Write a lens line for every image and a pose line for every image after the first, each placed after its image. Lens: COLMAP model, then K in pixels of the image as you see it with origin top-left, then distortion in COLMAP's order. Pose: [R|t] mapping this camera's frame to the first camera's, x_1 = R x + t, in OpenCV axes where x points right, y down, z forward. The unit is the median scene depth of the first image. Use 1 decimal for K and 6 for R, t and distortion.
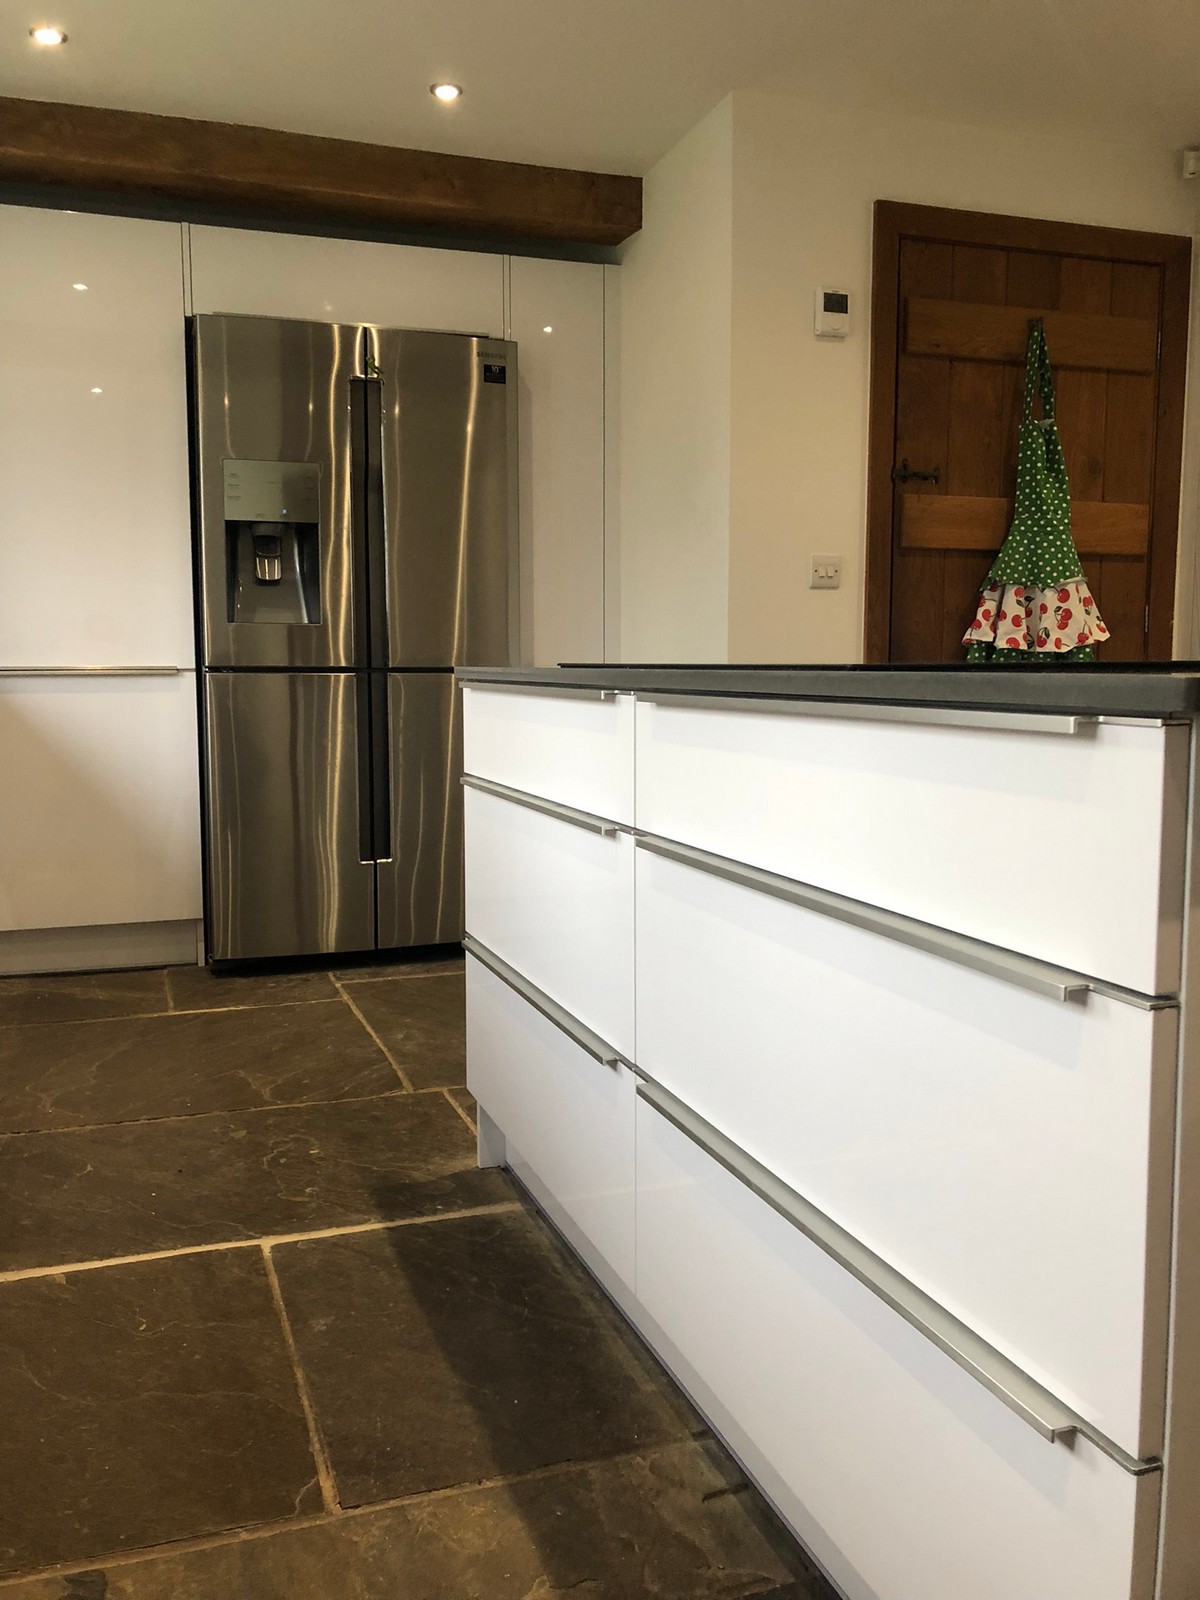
lens RADIAL K [[1319.9, 0, 594.9], [0, 1319.9, 782.2], [0, 0, 1]] dist [0.000707, 0.006849]
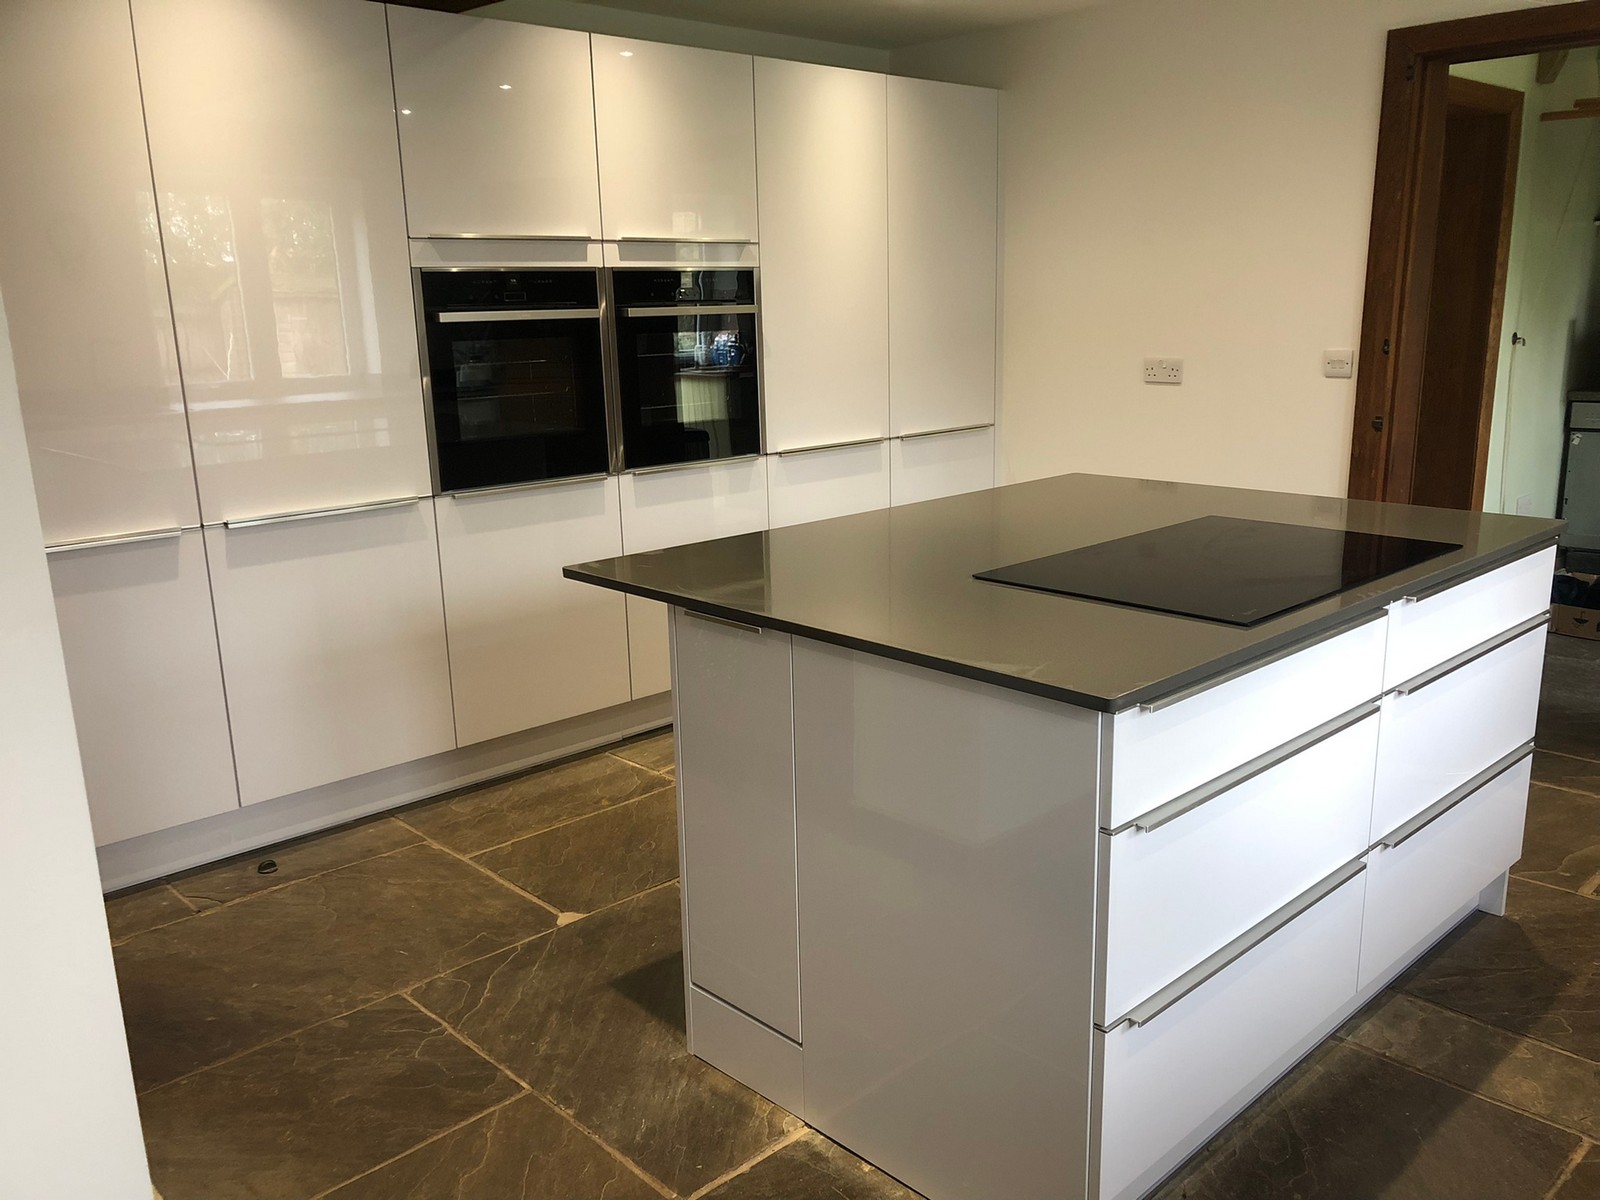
lens RADIAL K [[1319.9, 0, 800.0], [0, 1319.9, 600.0], [0, 0, 1]] dist [0.000707, 0.006849]
pose [[-0.401976, -0.201135, 0.893286, -0.557408], [0.102645, 0.959528, 0.262240, -0.288127], [-0.909879, 0.197105, -0.365062, 1.174120]]
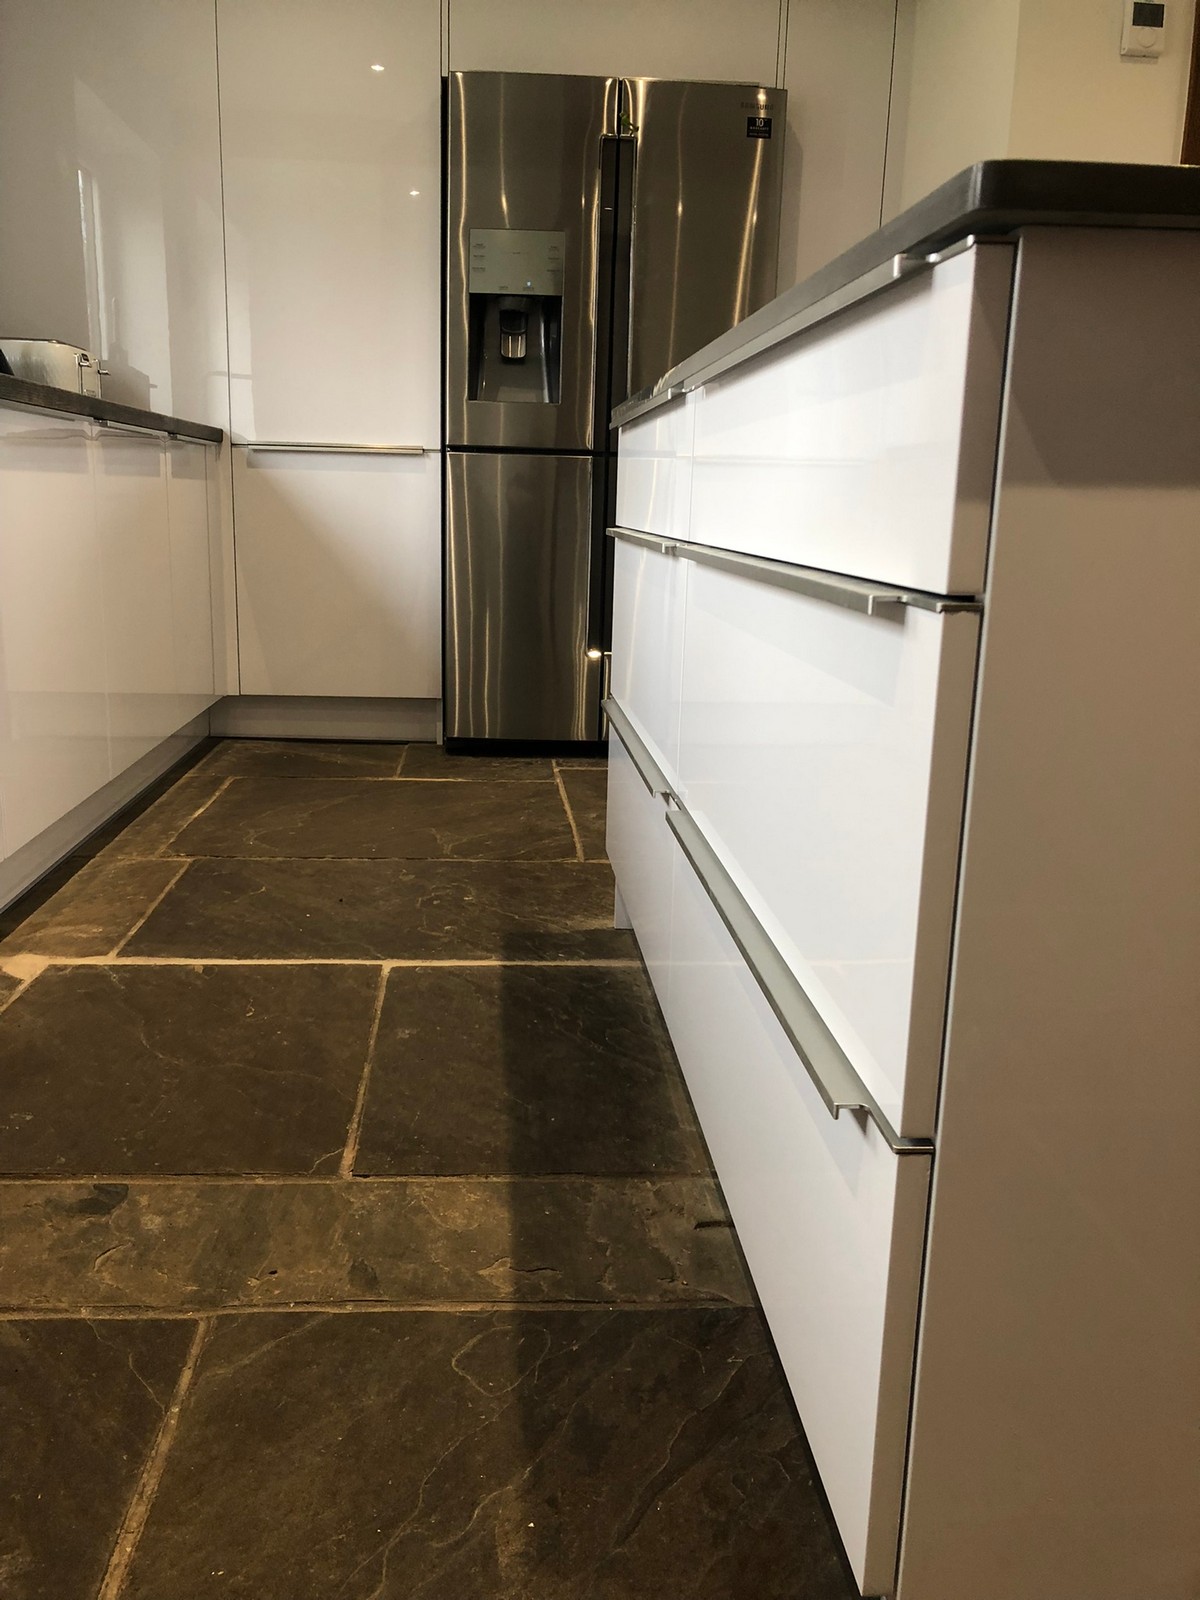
lens RADIAL K [[1320.8, 0, 600.0], [0, 1320.8, 800.0], [0, 0, 1]] dist [0.020299, -0.011870]
pose [[0.965088, 0.083863, -0.248139, 0.121078], [-0.051919, 0.989810, 0.132595, 0.053634], [0.256730, -0.115082, 0.959607, 0.038193]]
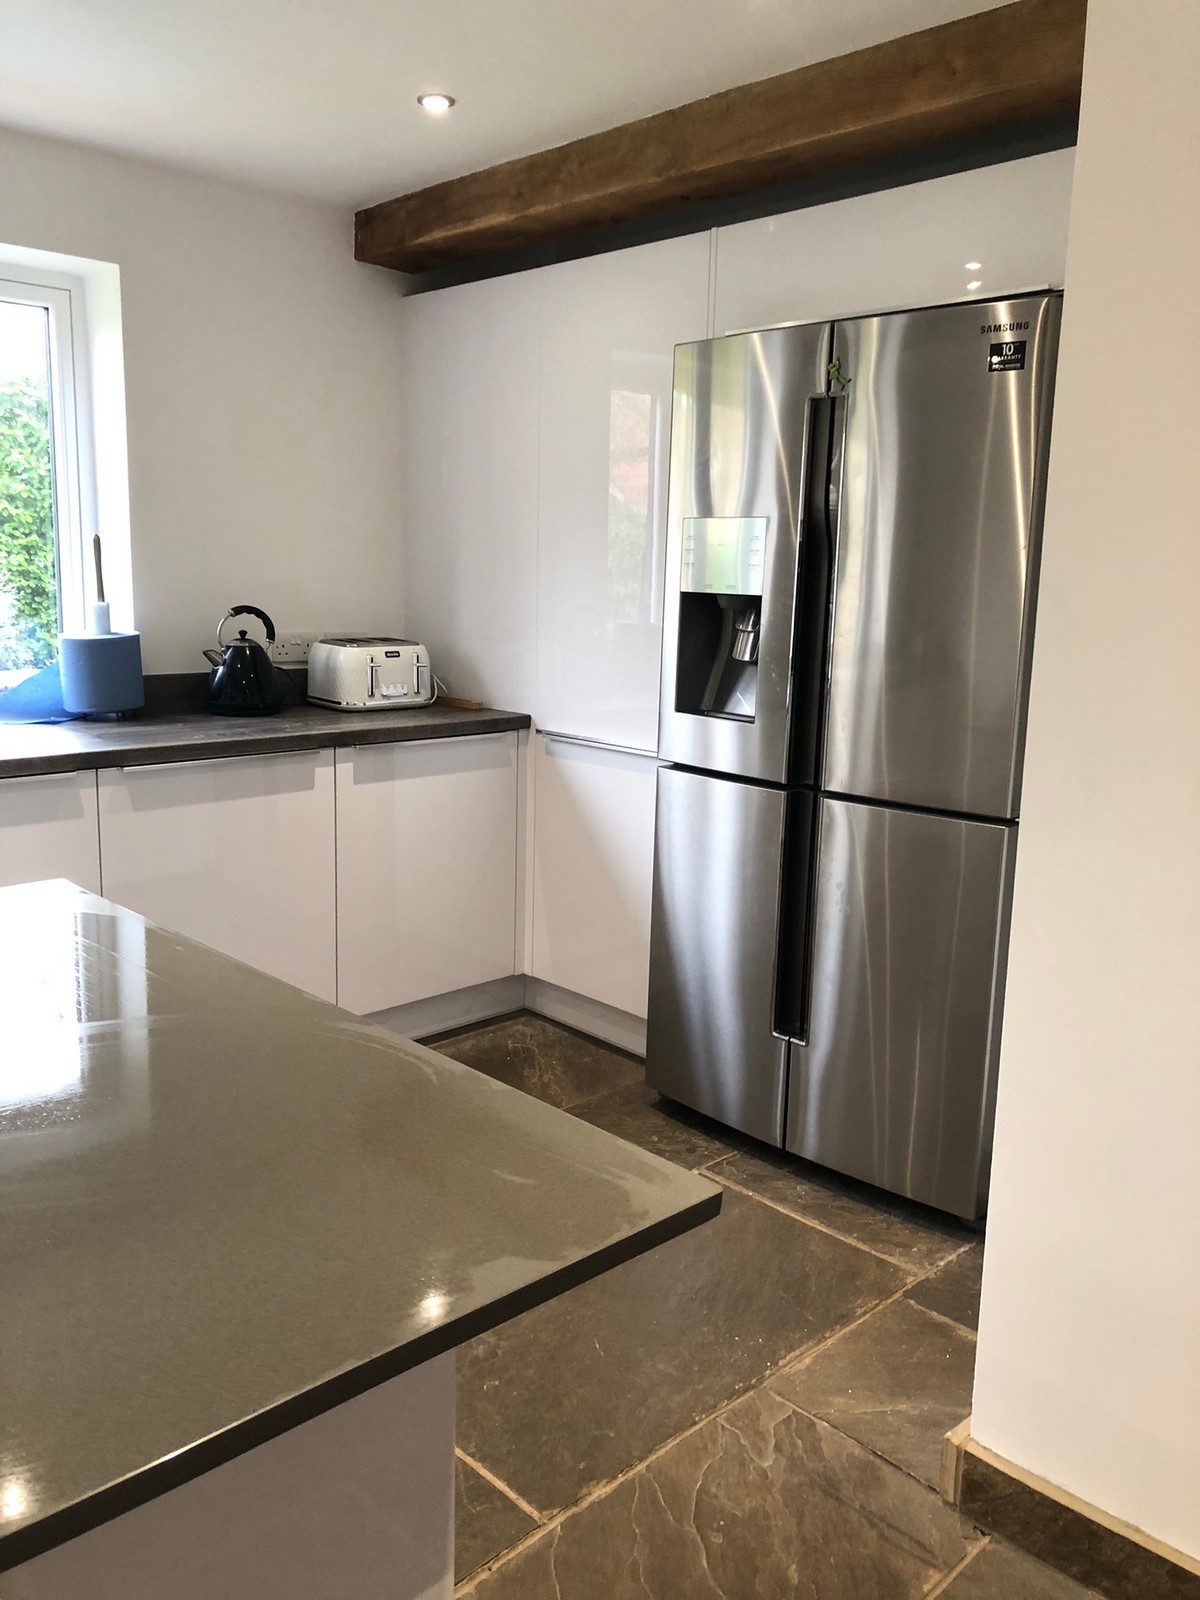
lens RADIAL K [[1342.3, 0, 585.4], [0, 1342.3, 794.4], [0, 0, 1]] dist [0.016502, 0.010215]
pose [[0.381603, 0.172282, -0.908129, 0.654881], [-0.110292, 0.983944, 0.140319, -0.243966], [0.917723, 0.046613, 0.394477, 0.810979]]
